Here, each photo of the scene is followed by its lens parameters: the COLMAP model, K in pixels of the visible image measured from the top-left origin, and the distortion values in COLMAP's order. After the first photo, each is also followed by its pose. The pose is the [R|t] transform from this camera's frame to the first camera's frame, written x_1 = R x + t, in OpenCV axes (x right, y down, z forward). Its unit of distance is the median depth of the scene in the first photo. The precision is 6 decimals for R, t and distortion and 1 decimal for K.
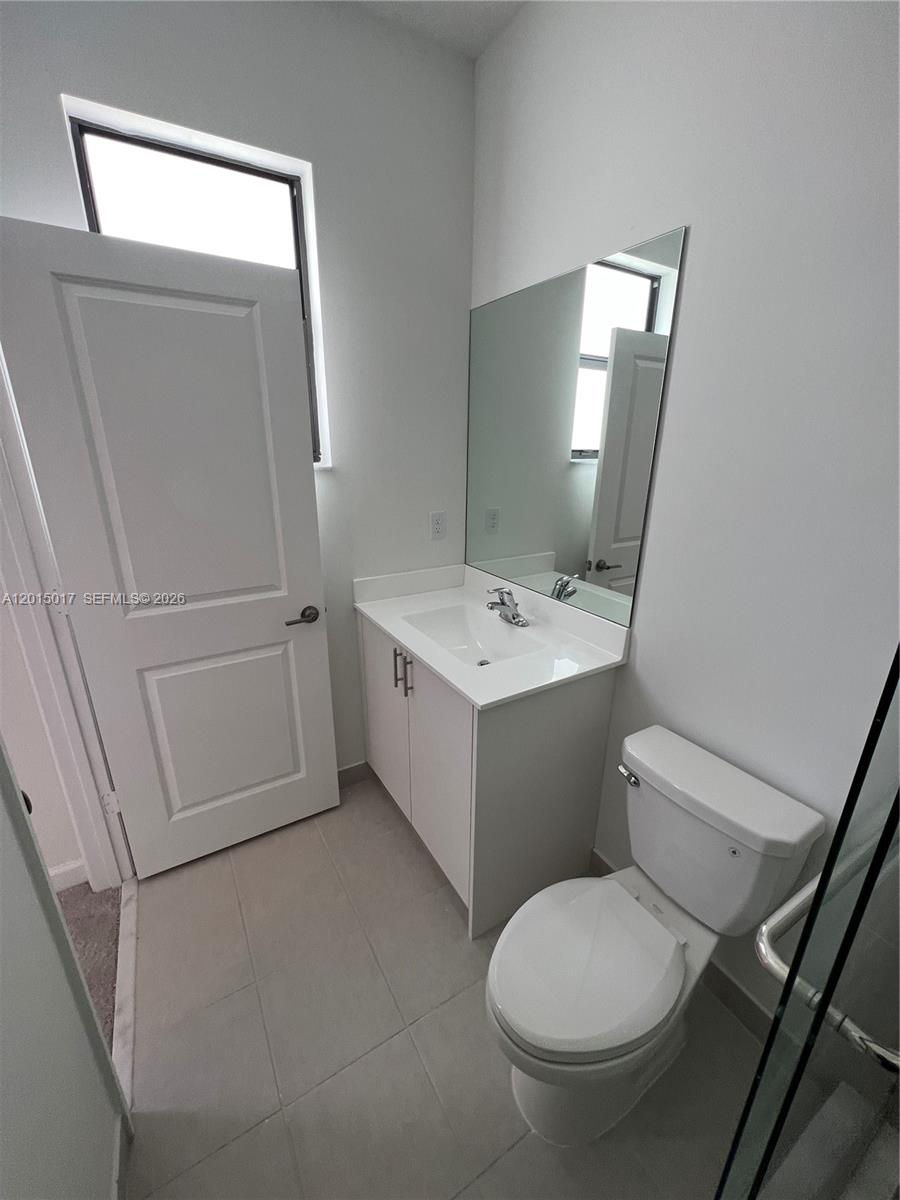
lens RADIAL K [[483.1, 0, 449.9], [0, 483.1, 601.5], [0, 0, 1]] dist [-0.000239, 0.000561]
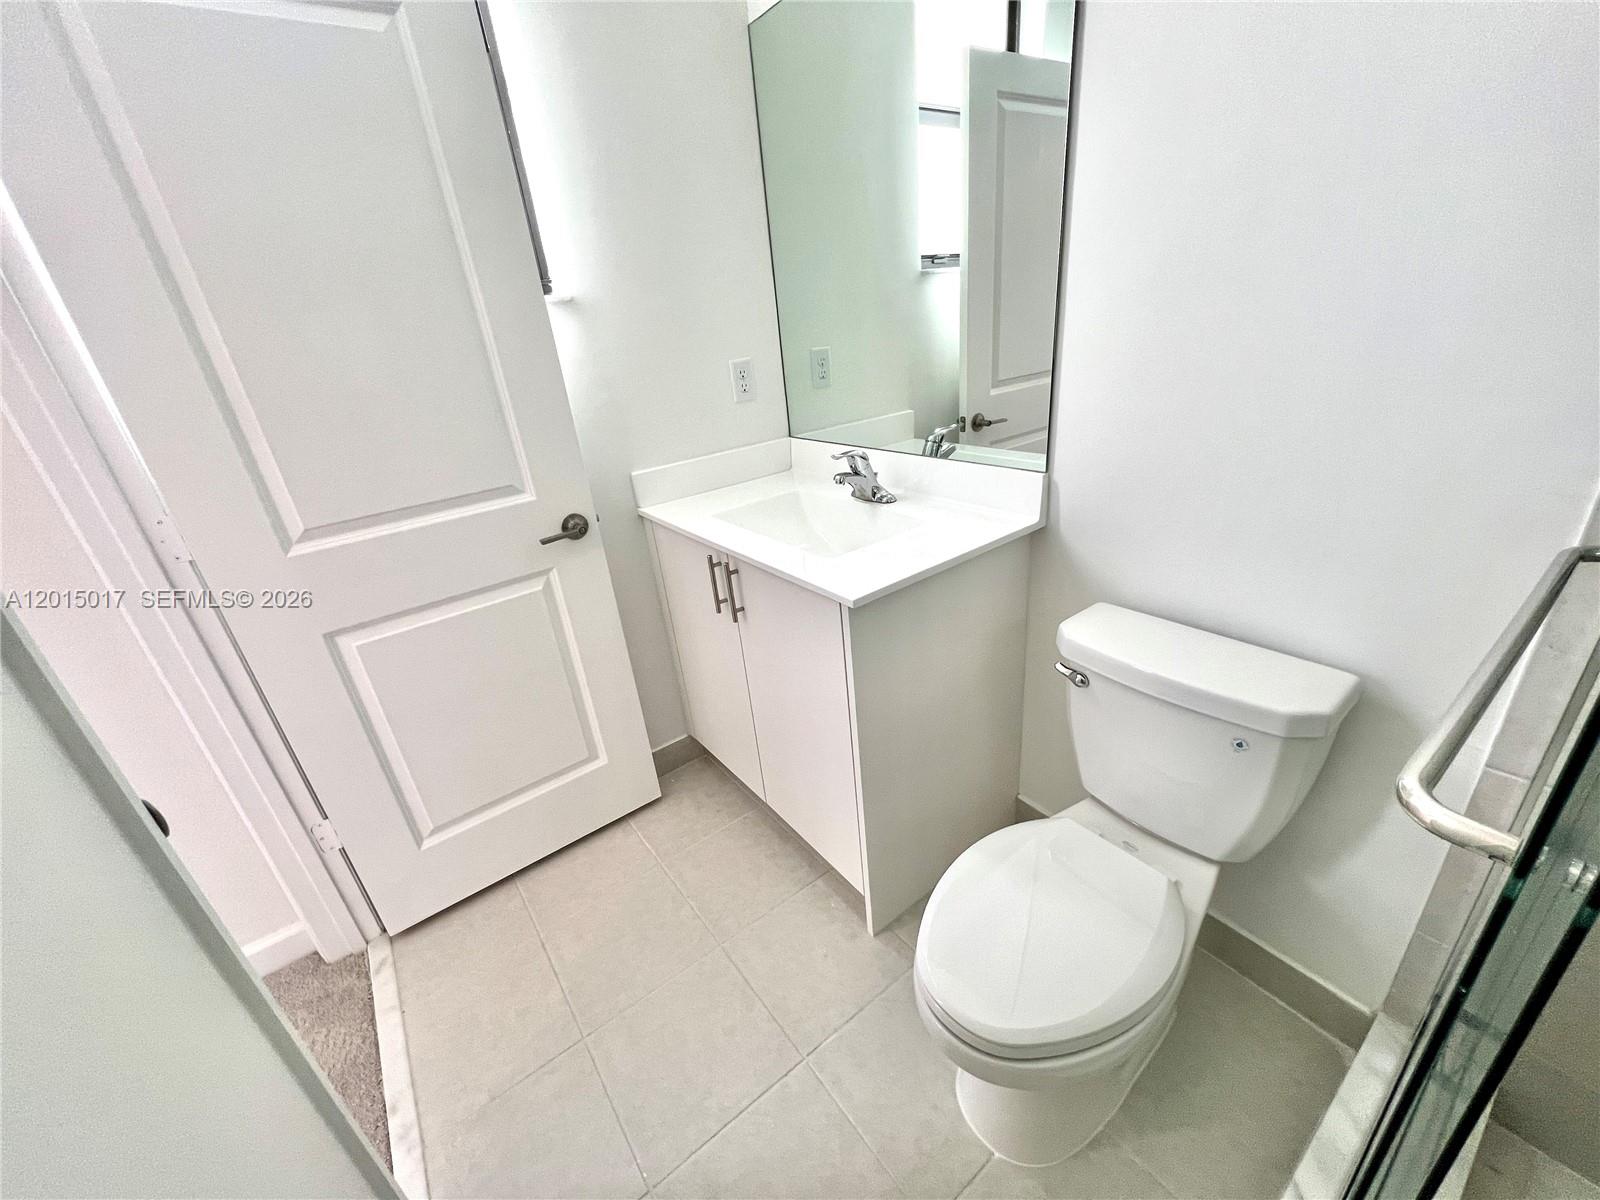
lens RADIAL K [[644.2, 0, 806.5], [0, 644.2, 601.3], [0, 0, 1]] dist [-0.000239, 0.000561]
pose [[0.989258, -0.136076, 0.053410, -0.035403], [0.130388, 0.986561, 0.098474, 0.088755], [-0.066092, -0.090452, 0.993705, 0.082947]]
